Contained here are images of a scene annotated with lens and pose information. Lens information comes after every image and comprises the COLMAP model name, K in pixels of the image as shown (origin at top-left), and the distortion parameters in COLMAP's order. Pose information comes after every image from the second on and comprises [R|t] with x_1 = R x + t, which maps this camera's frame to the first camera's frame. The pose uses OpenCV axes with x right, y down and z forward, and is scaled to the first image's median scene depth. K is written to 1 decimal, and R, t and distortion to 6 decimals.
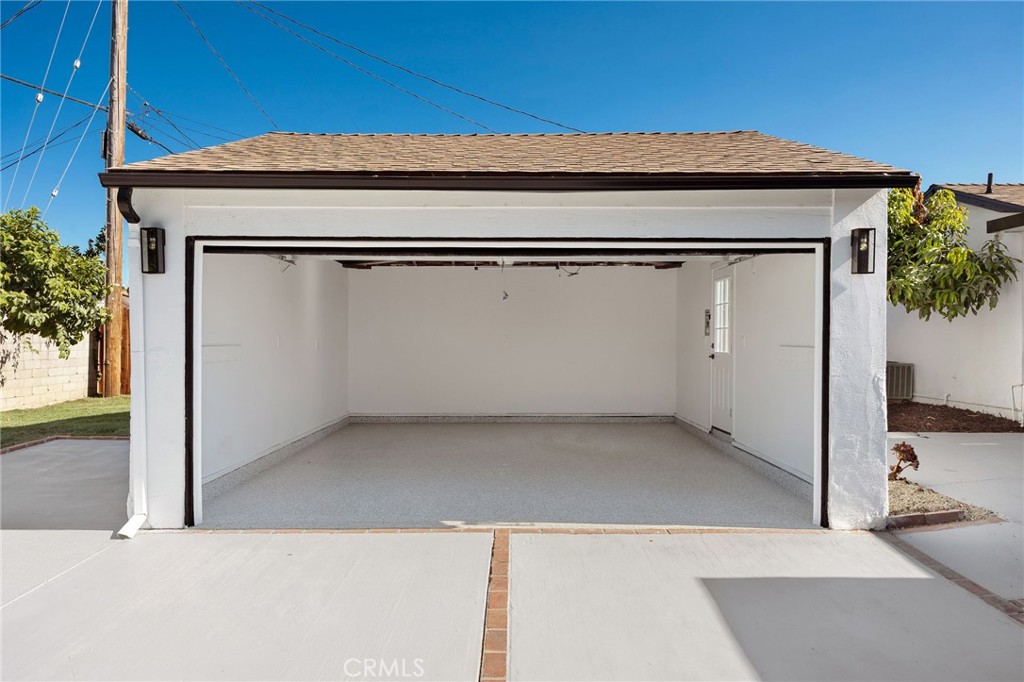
lens RADIAL K [[699.7, 0, 511.2], [0, 699.7, 342.2], [0, 0, 1]] dist [-0.004864, -0.000628]
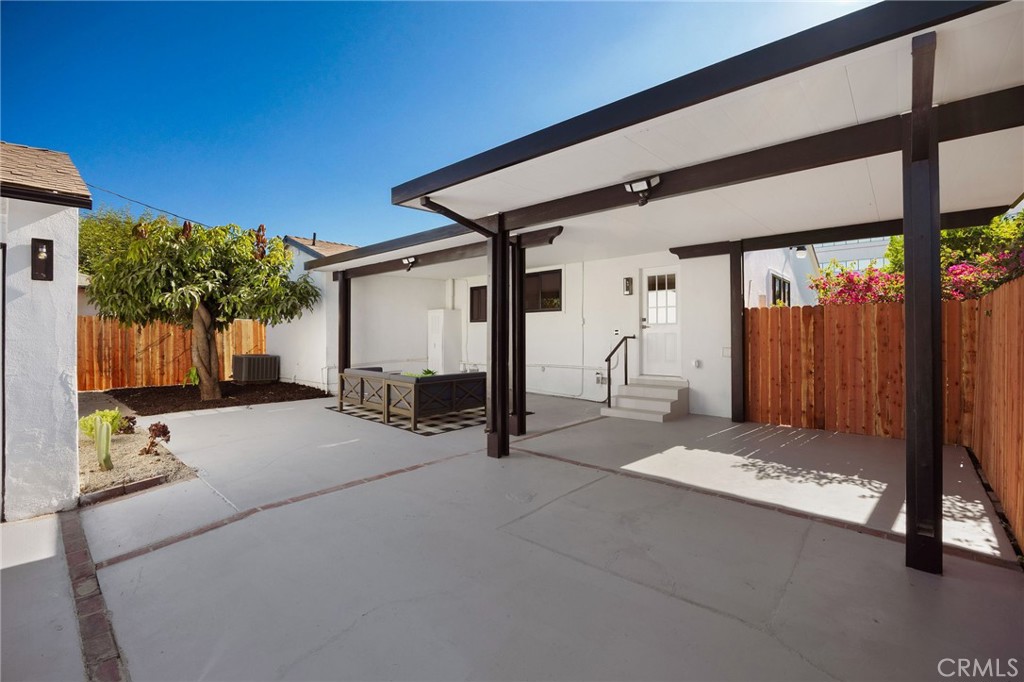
lens RADIAL K [[451.4, 0, 512.7], [0, 451.4, 340.7], [0, 0, 1]] dist [0.001111, 0.000159]
pose [[0.674160, -0.011216, 0.738500, 0.470559], [0.012331, 0.999916, 0.003929, 0.002321], [-0.738482, 0.006458, 0.674242, -0.018779]]
